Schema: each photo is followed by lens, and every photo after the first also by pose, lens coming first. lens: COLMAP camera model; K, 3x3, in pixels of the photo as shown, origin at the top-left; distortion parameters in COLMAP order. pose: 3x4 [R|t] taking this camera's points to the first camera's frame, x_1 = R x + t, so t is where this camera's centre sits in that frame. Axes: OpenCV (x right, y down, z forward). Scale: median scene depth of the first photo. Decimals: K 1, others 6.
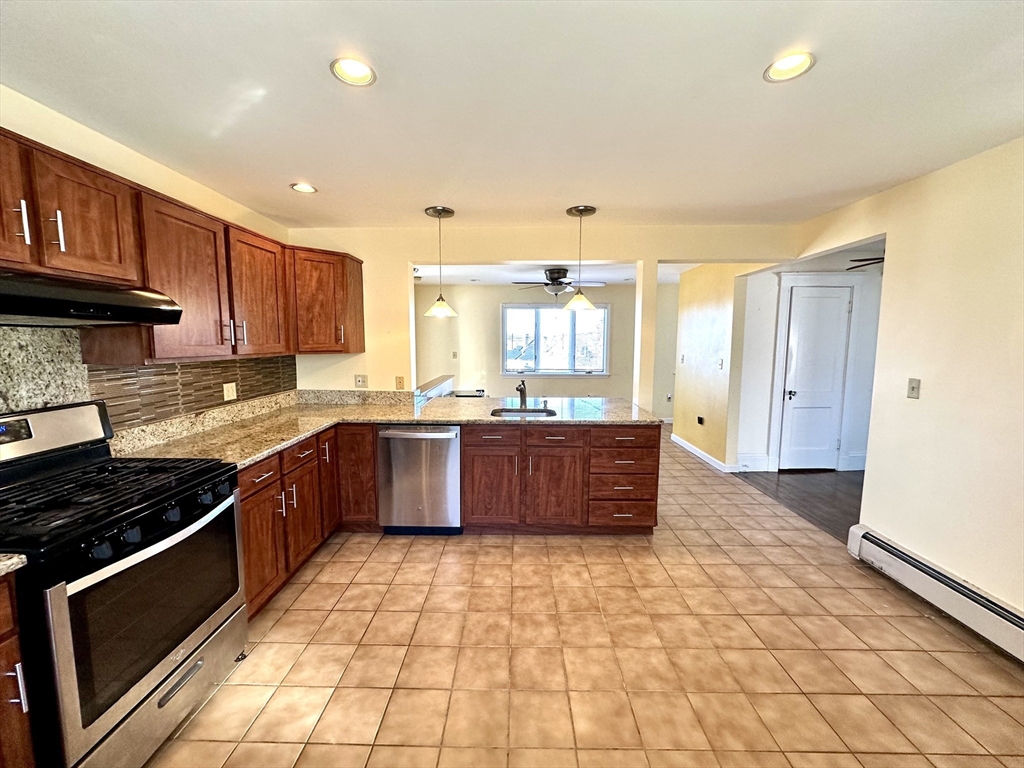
lens RADIAL K [[406.1, 0, 510.9], [0, 406.1, 382.9], [0, 0, 1]] dist [-0.002020, 0.000256]
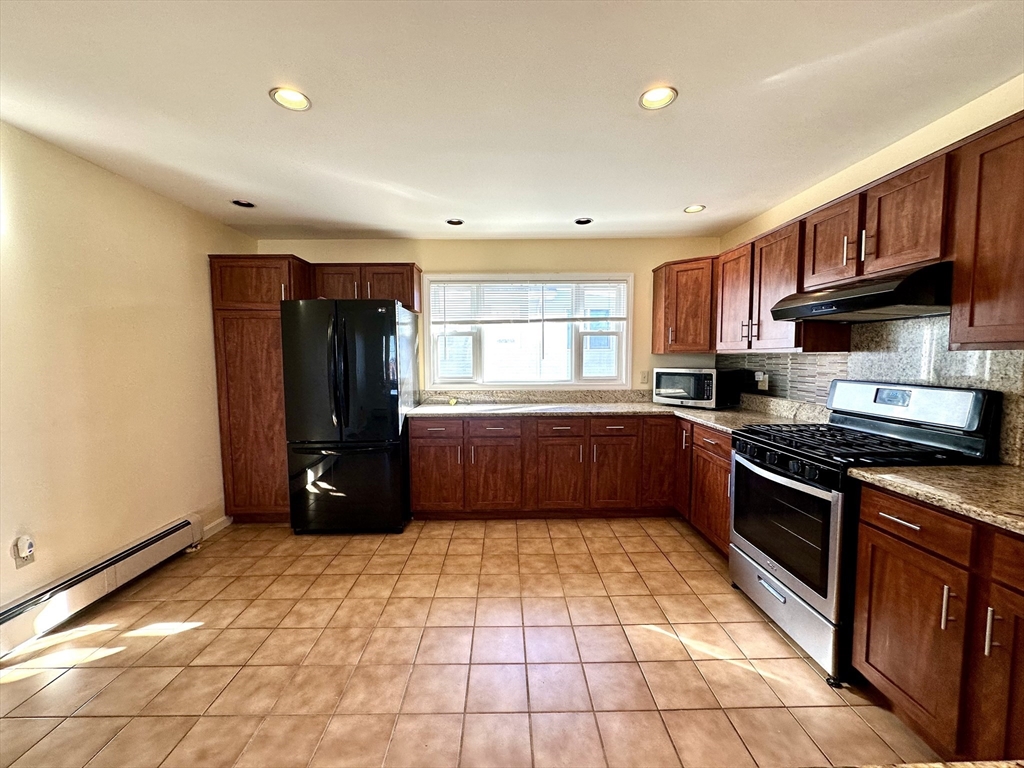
lens RADIAL K [[406.1, 0, 510.9], [0, 406.1, 382.9], [0, 0, 1]] dist [-0.002020, 0.000256]
pose [[-0.999395, 0.004981, -0.034432, 0.041964], [-0.000822, 0.986043, 0.166486, -0.078212], [0.034781, 0.166414, -0.985442, 1.192555]]
